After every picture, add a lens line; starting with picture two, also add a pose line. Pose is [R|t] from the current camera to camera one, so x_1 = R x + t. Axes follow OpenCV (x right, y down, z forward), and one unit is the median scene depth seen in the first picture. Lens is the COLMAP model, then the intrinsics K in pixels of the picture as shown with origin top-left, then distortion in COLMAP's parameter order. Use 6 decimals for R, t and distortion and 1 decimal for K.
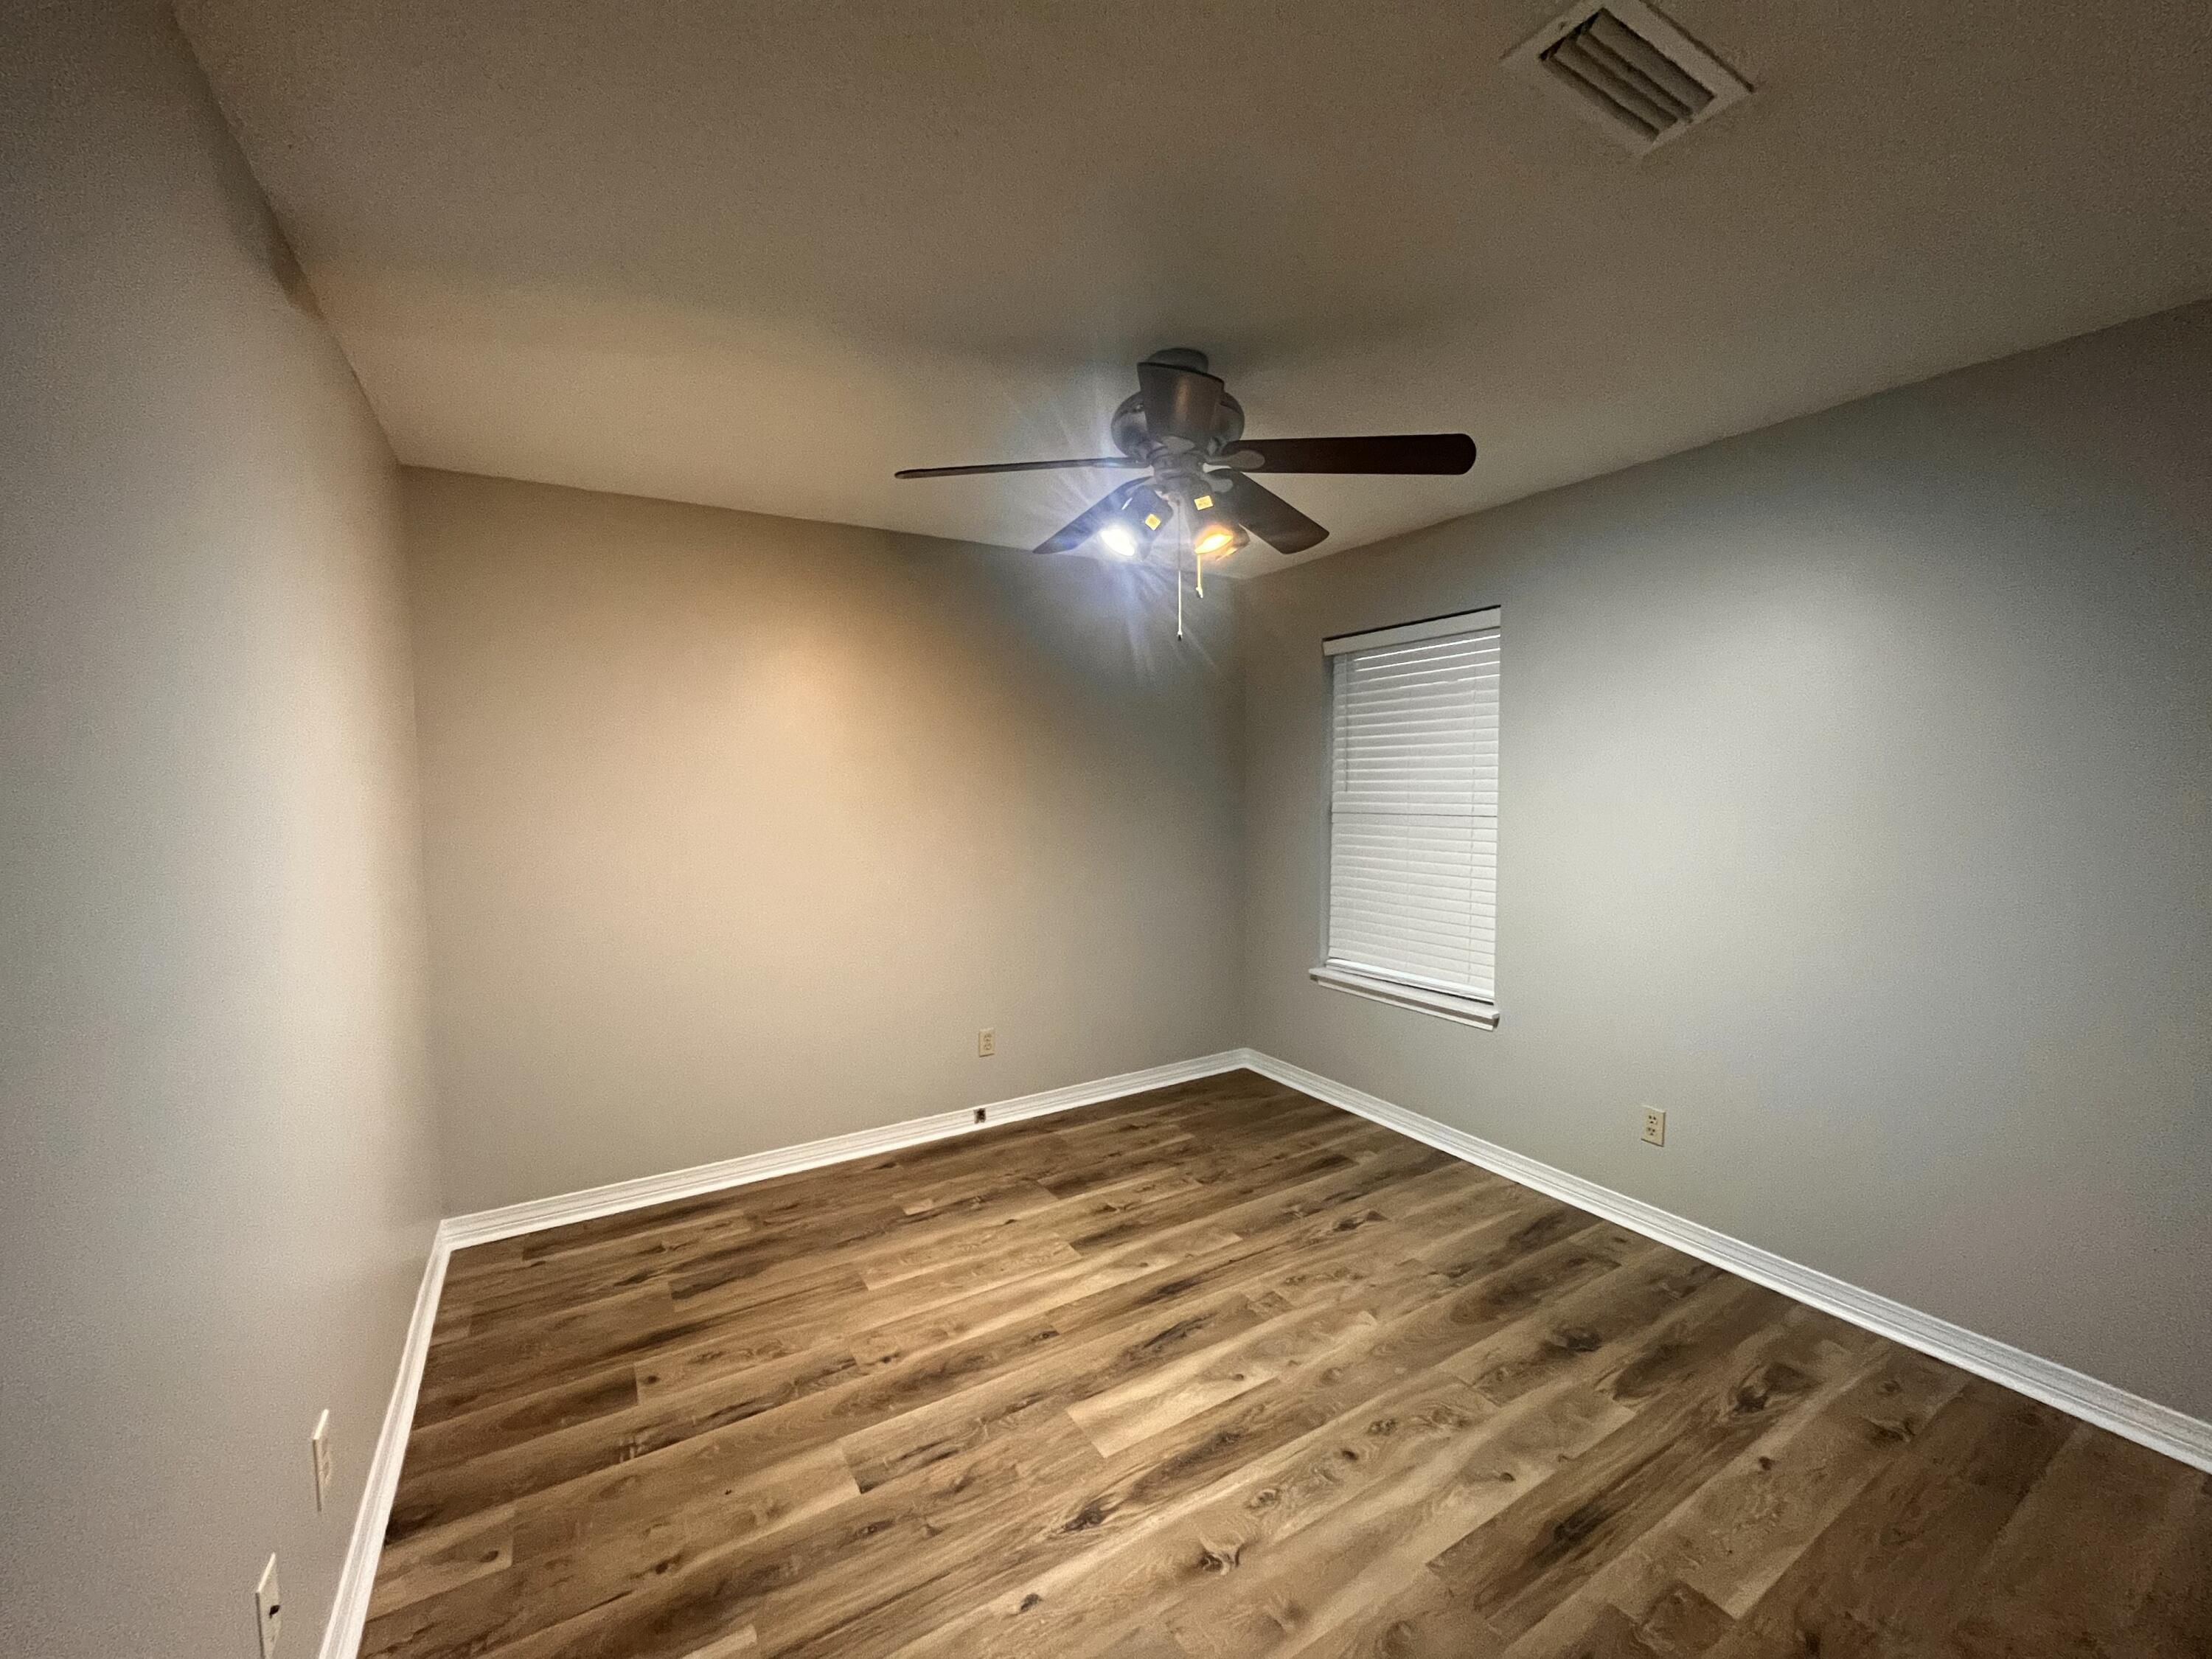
lens RADIAL K [[892.5, 0, 1107.0], [0, 892.5, 830.5], [0, 0, 1]] dist [-0.001395, 0.000446]
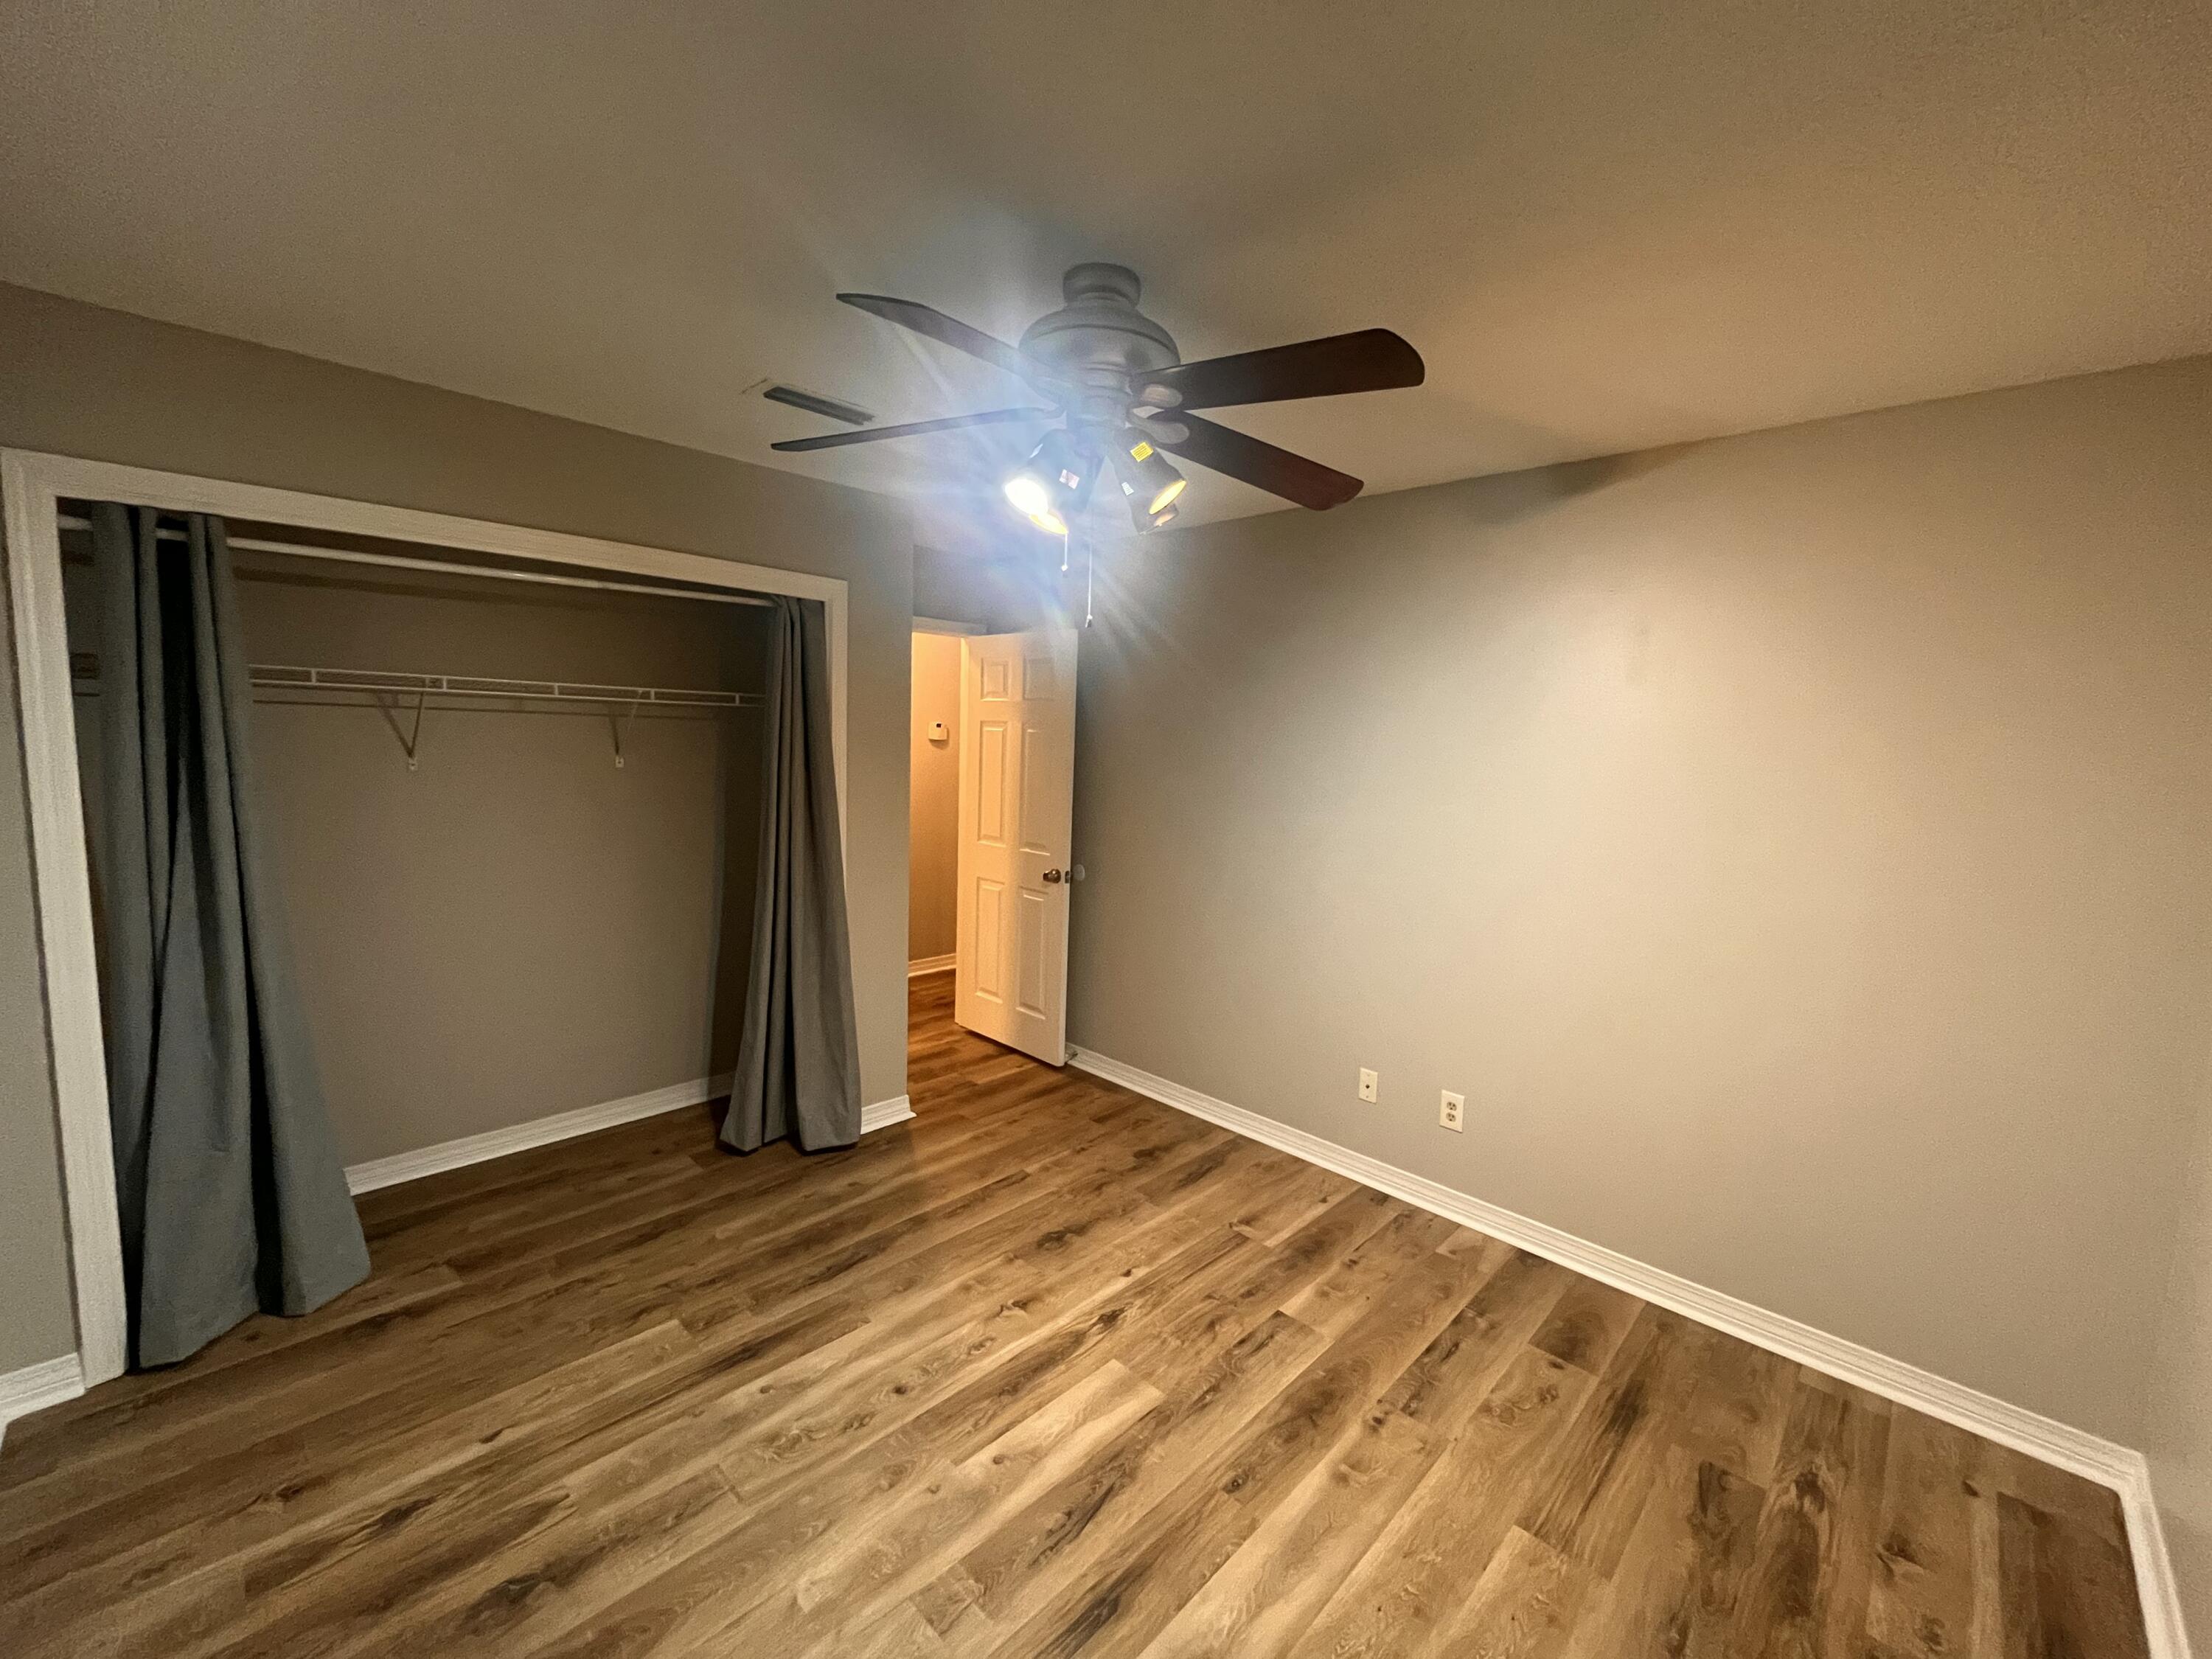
lens RADIAL K [[892.5, 0, 1103.0], [0, 892.5, 825.8], [0, 0, 1]] dist [-0.001395, 0.000446]
pose [[-0.968528, 0.002579, -0.248892, 0.279139], [-0.040195, 0.985201, 0.166623, -0.171847], [0.245639, 0.171383, -0.954091, 1.846718]]
